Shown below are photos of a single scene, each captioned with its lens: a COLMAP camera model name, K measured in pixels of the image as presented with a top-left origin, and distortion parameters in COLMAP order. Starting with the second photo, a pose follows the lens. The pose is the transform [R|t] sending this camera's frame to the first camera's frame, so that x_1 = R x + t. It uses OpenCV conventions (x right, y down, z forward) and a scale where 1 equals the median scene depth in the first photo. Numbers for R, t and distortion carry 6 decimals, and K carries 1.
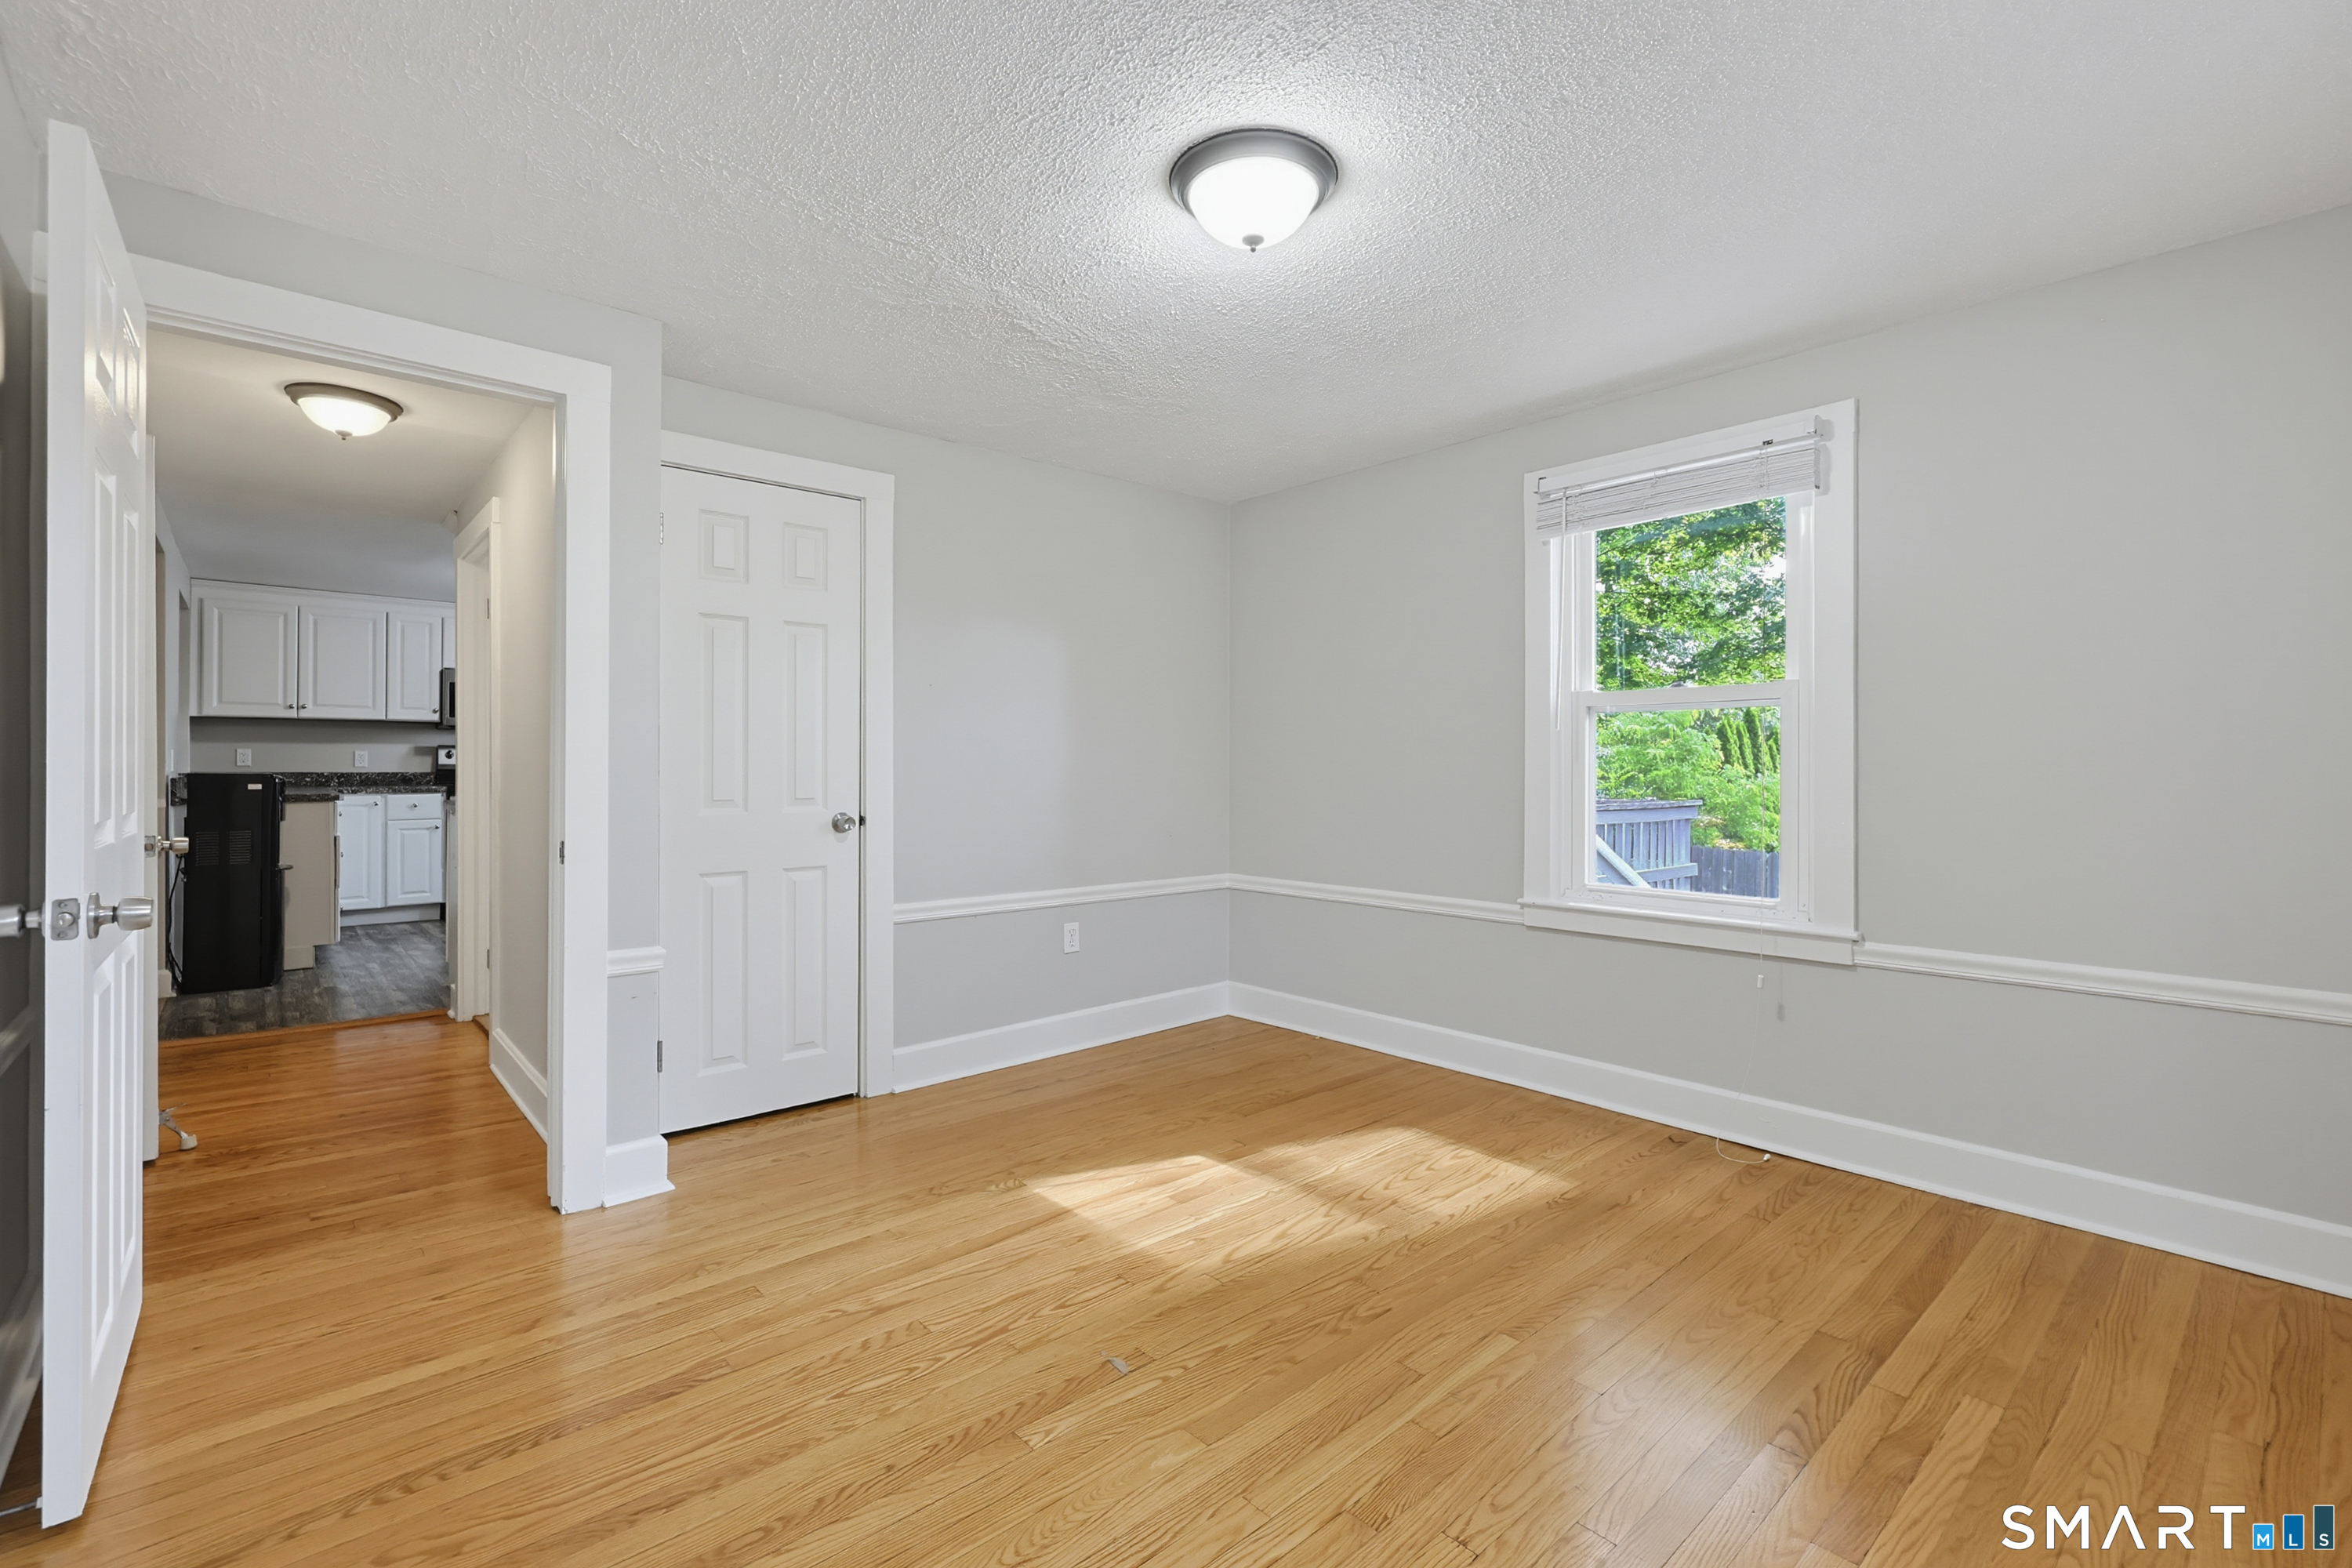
lens RADIAL K [[1014.2, 0, 1171.2], [0, 1014.2, 769.3], [0, 0, 1]] dist [-0.001172, 0.001539]
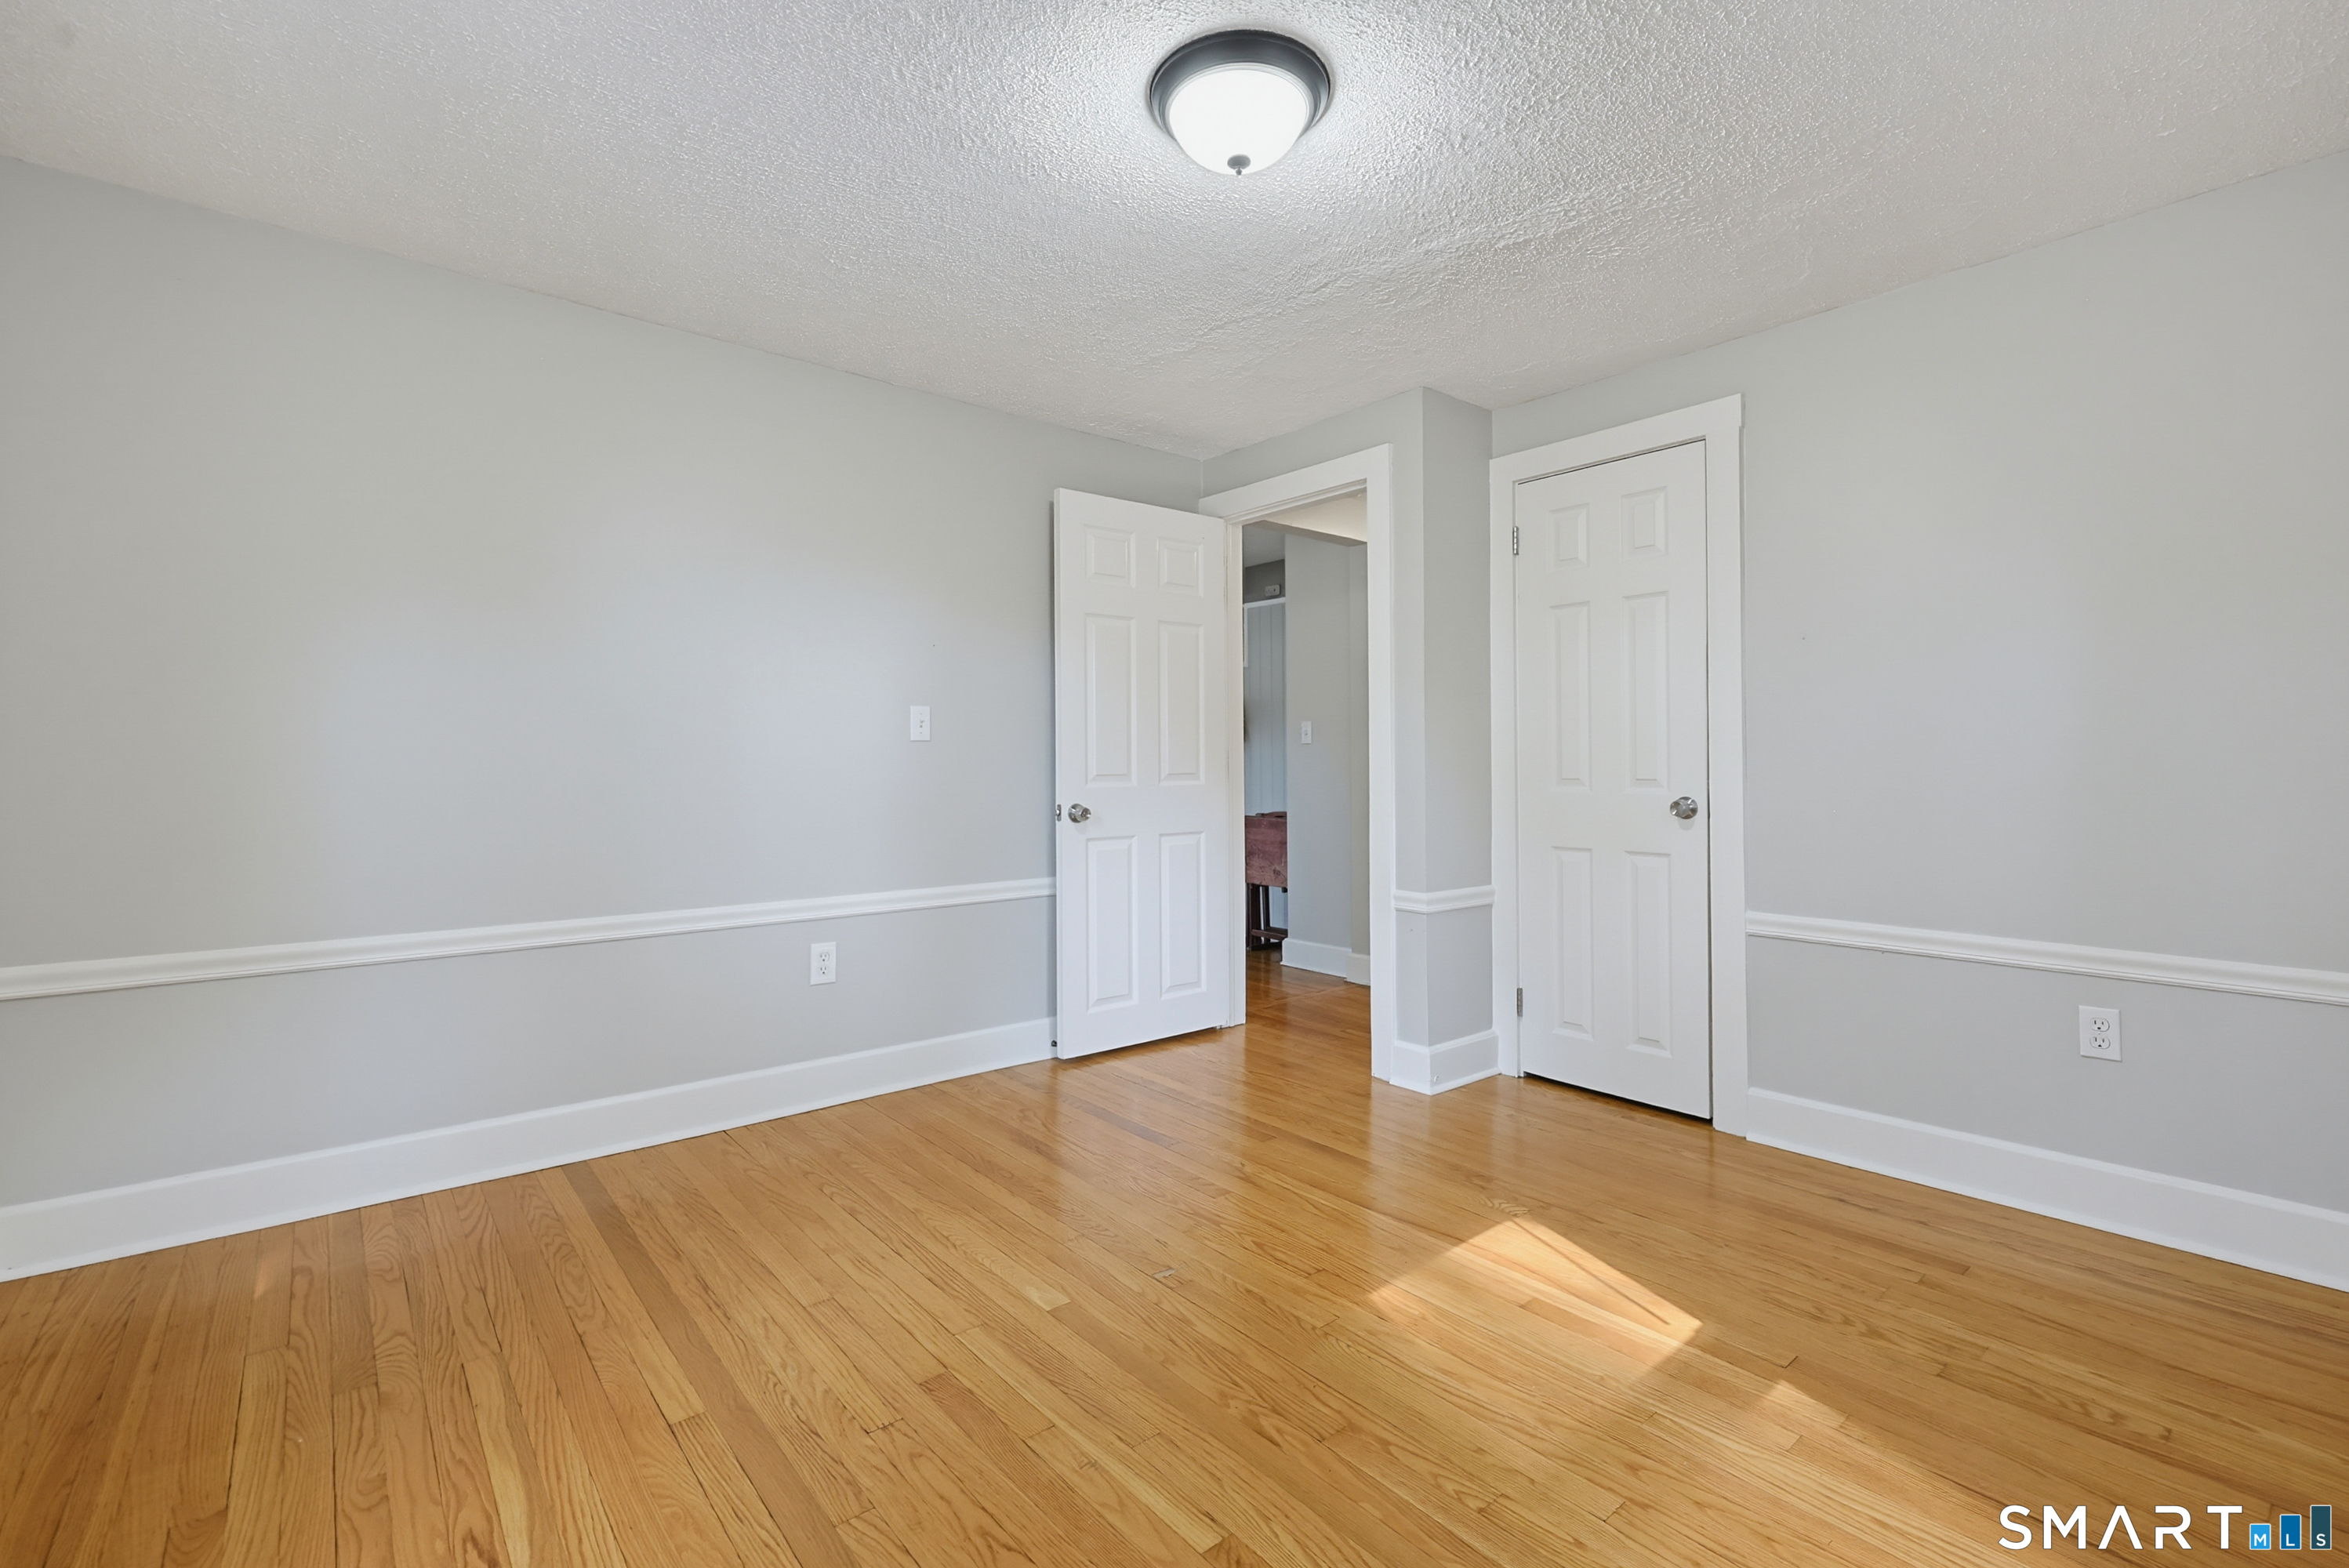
lens RADIAL K [[1012.9, 0, 1148.7], [0, 1012.9, 770.7], [0, 0, 1]] dist [-0.001172, 0.001539]
pose [[-0.026200, 0.007647, -0.999627, 0.699077], [0.001008, 0.999970, 0.007623, 0.014847], [0.999656, -0.000807, -0.026207, 0.663084]]
